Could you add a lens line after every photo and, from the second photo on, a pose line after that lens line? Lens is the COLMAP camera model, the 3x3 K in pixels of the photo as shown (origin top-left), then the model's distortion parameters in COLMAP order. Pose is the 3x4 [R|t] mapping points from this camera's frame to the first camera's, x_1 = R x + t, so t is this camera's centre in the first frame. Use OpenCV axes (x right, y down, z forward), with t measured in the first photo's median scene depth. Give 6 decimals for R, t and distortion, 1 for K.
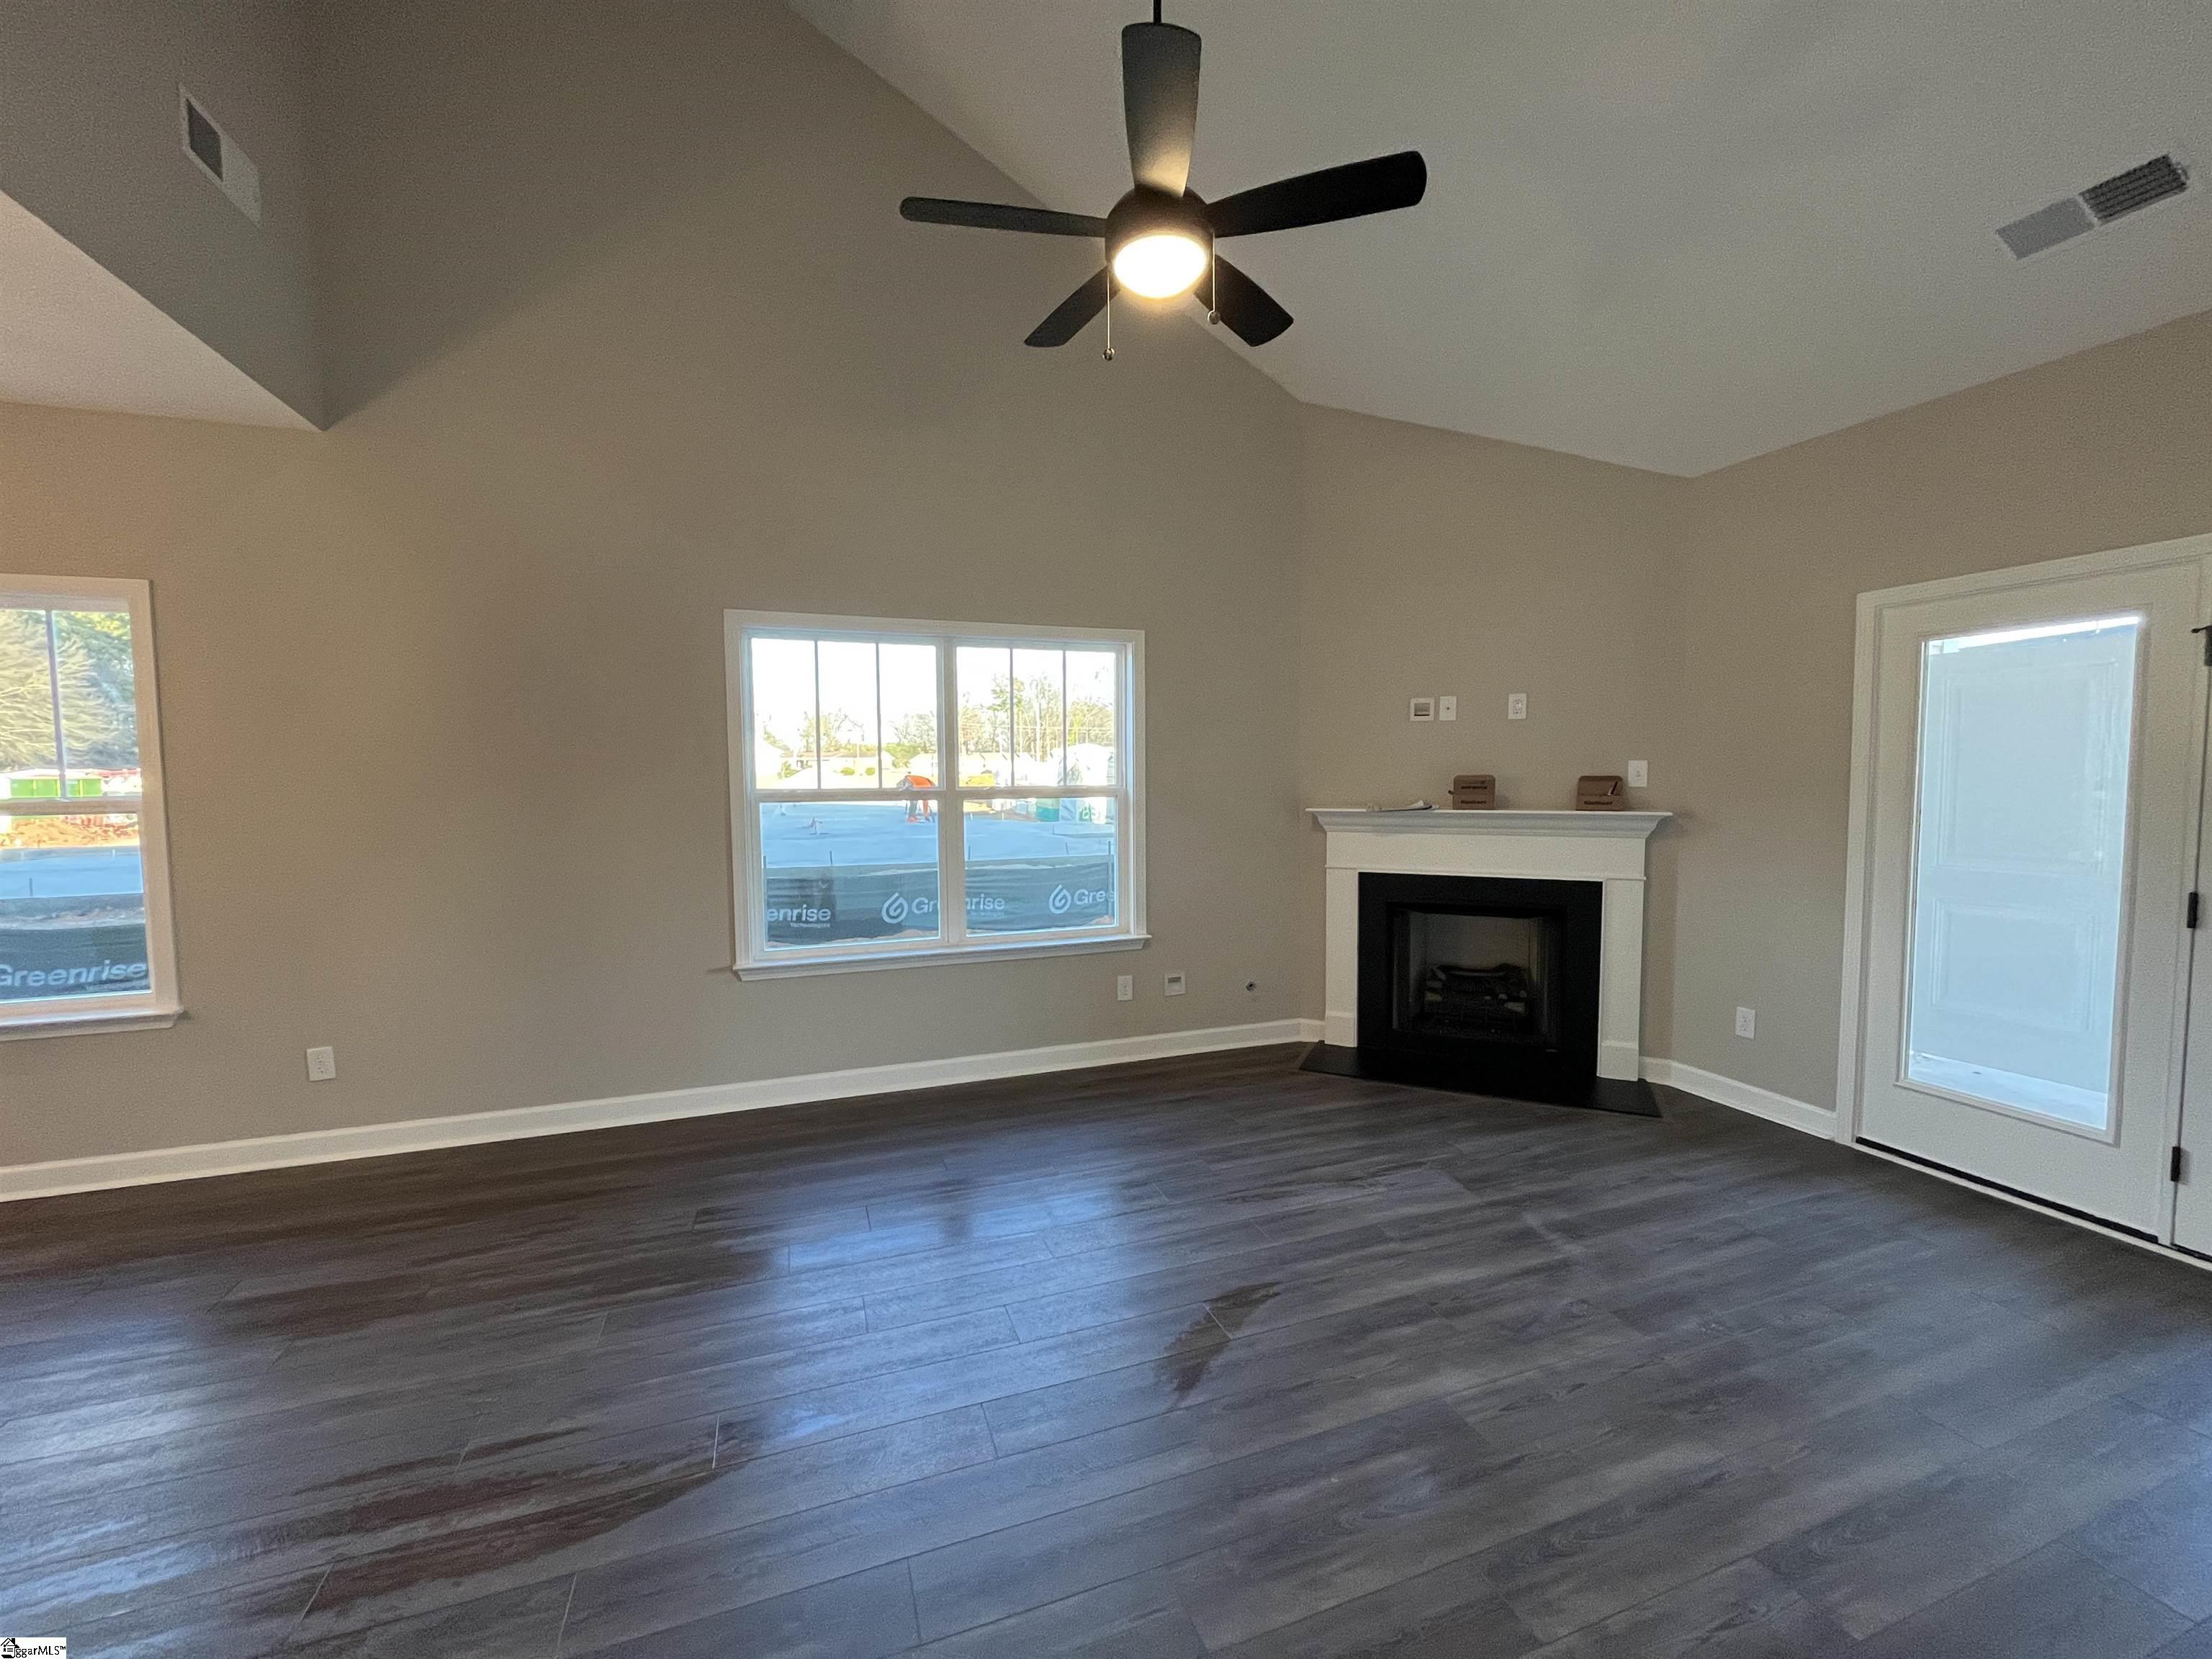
lens RADIAL K [[890.5, 0, 1108.3], [0, 890.5, 830.7], [0, 0, 1]] dist [-0.002669, -0.000567]
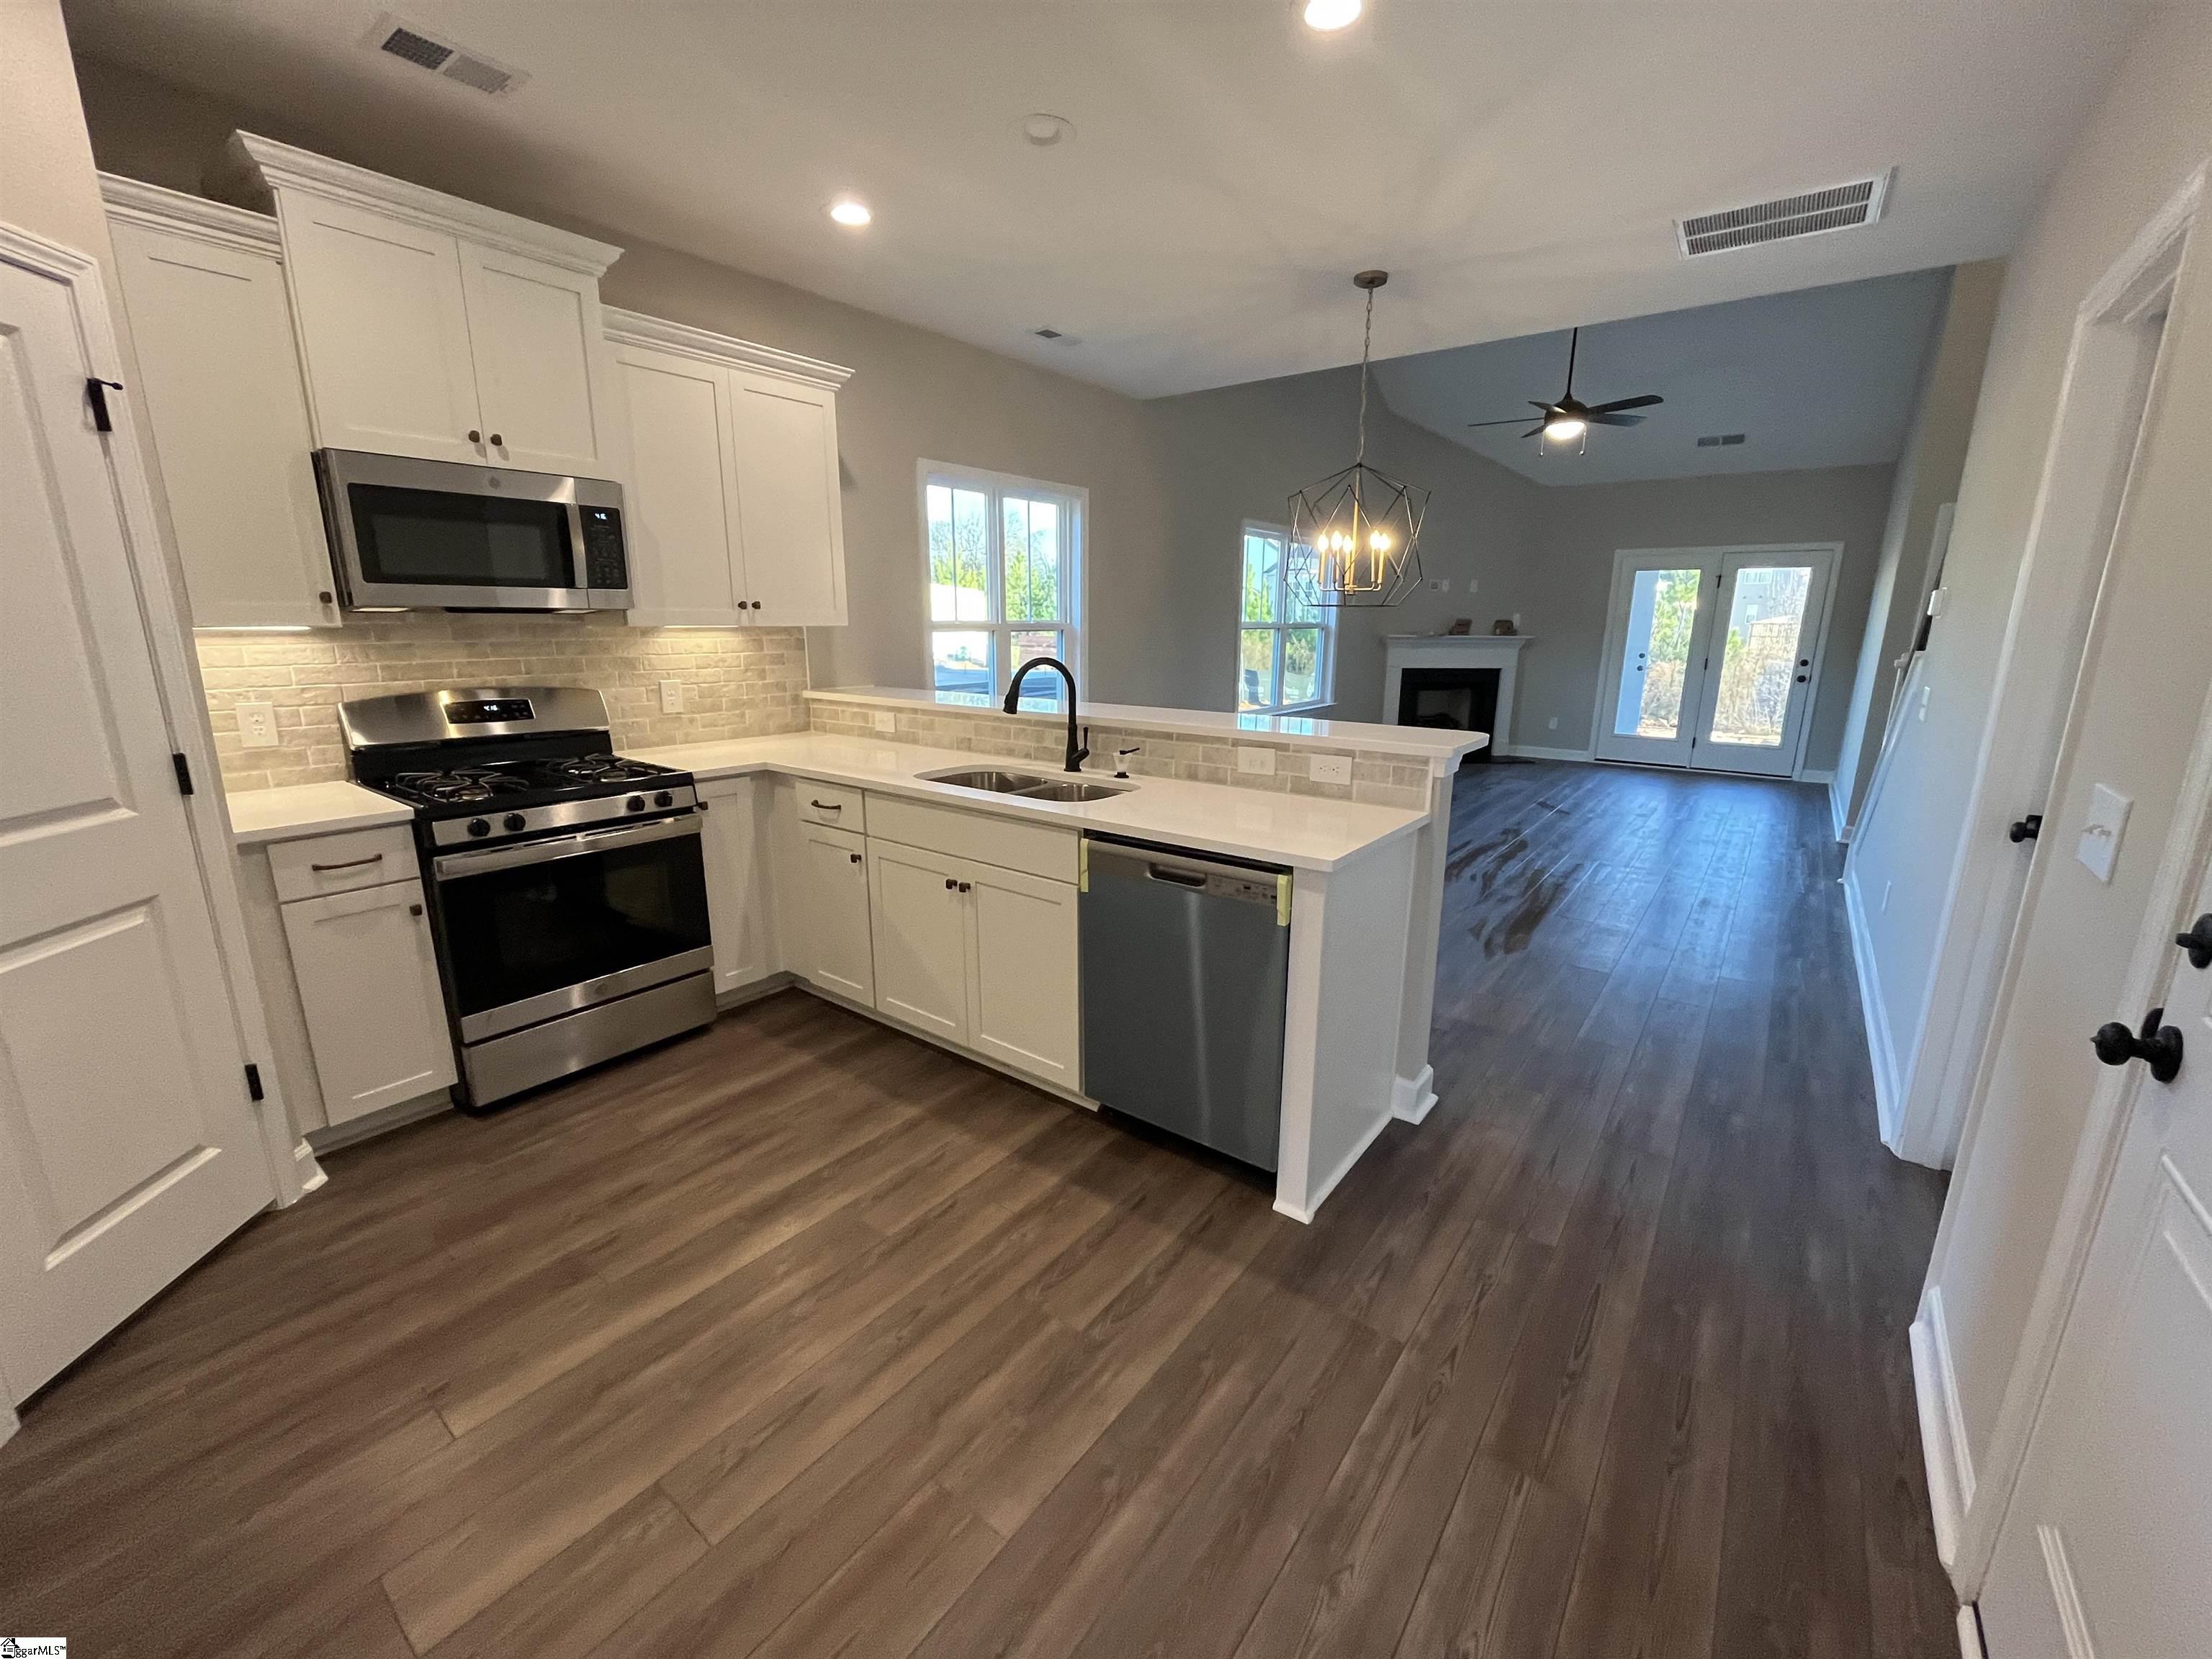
lens RADIAL K [[890.5, 0, 1108.3], [0, 890.5, 830.7], [0, 0, 1]] dist [-0.002669, -0.000567]
pose [[0.841036, -0.111781, 0.529305, -1.561700], [0.020509, 0.984304, 0.175283, 0.047039], [-0.540590, -0.136564, 0.830128, -0.397582]]
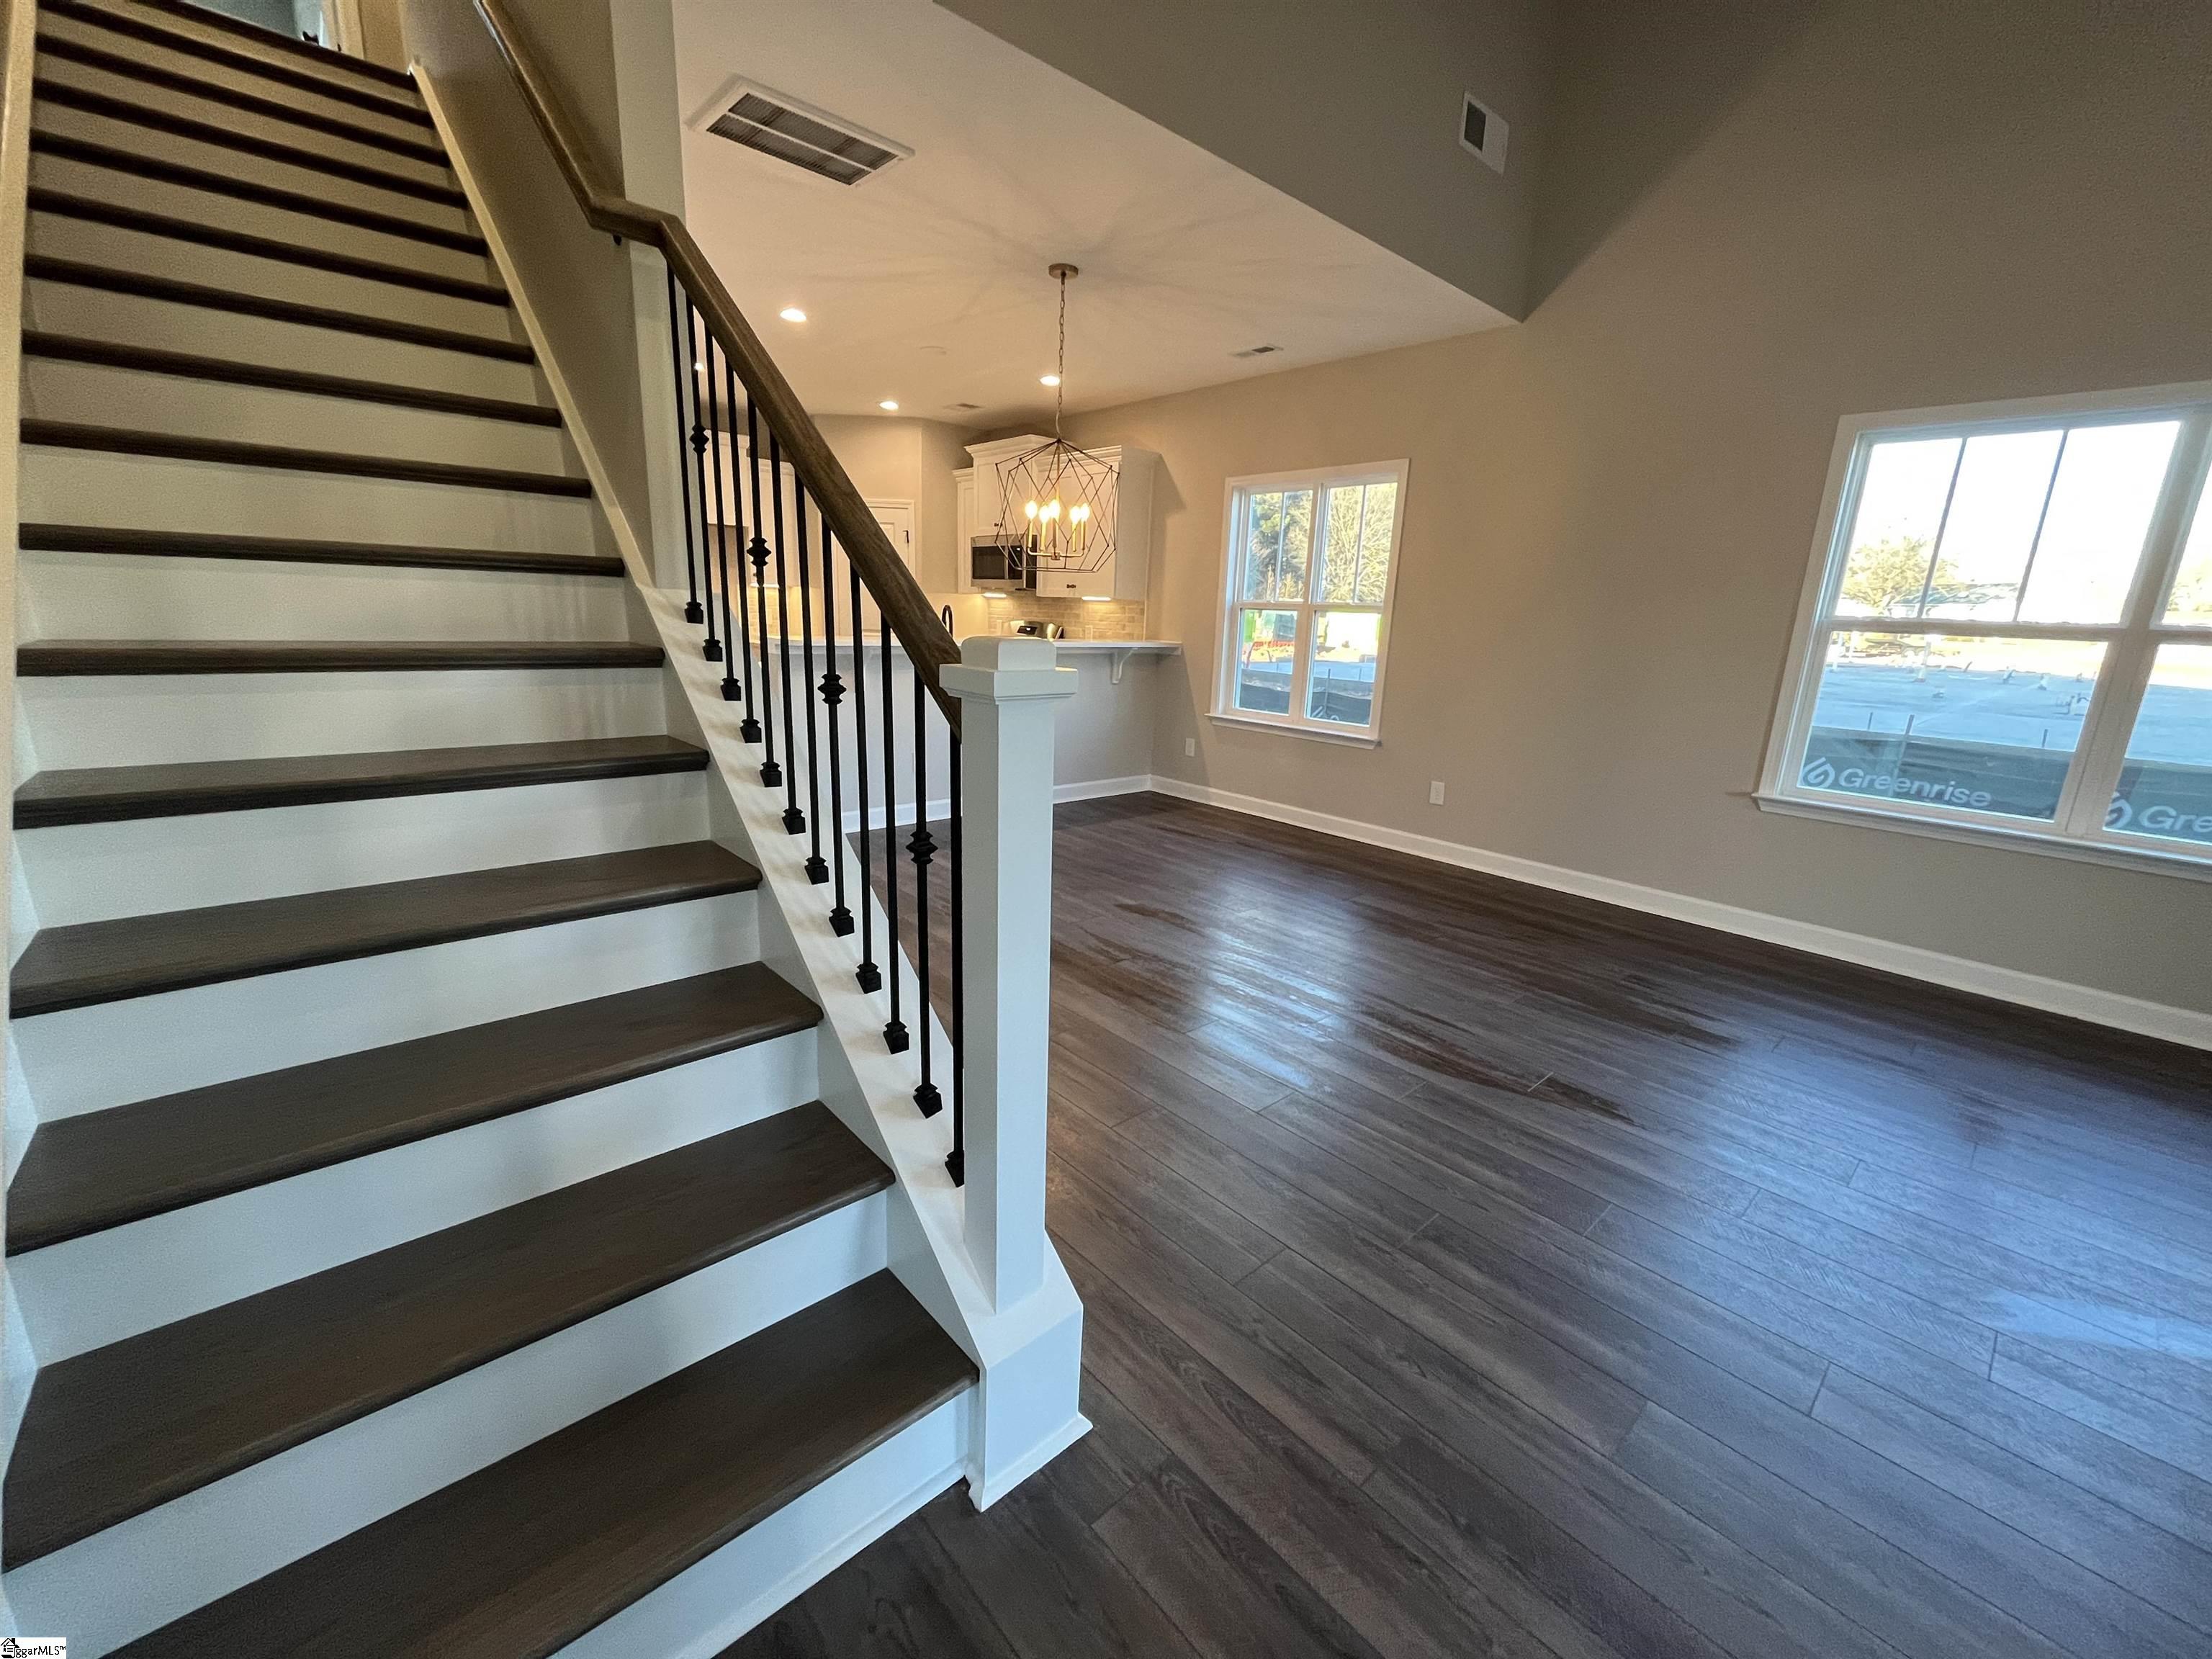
lens RADIAL K [[890.5, 0, 1108.3], [0, 890.5, 830.7], [0, 0, 1]] dist [-0.002669, -0.000567]
pose [[0.375658, 0.247478, -0.893104, 0.204977], [-0.098785, 0.968889, 0.226927, 0.035370], [0.921478, 0.002978, 0.388418, -0.064109]]
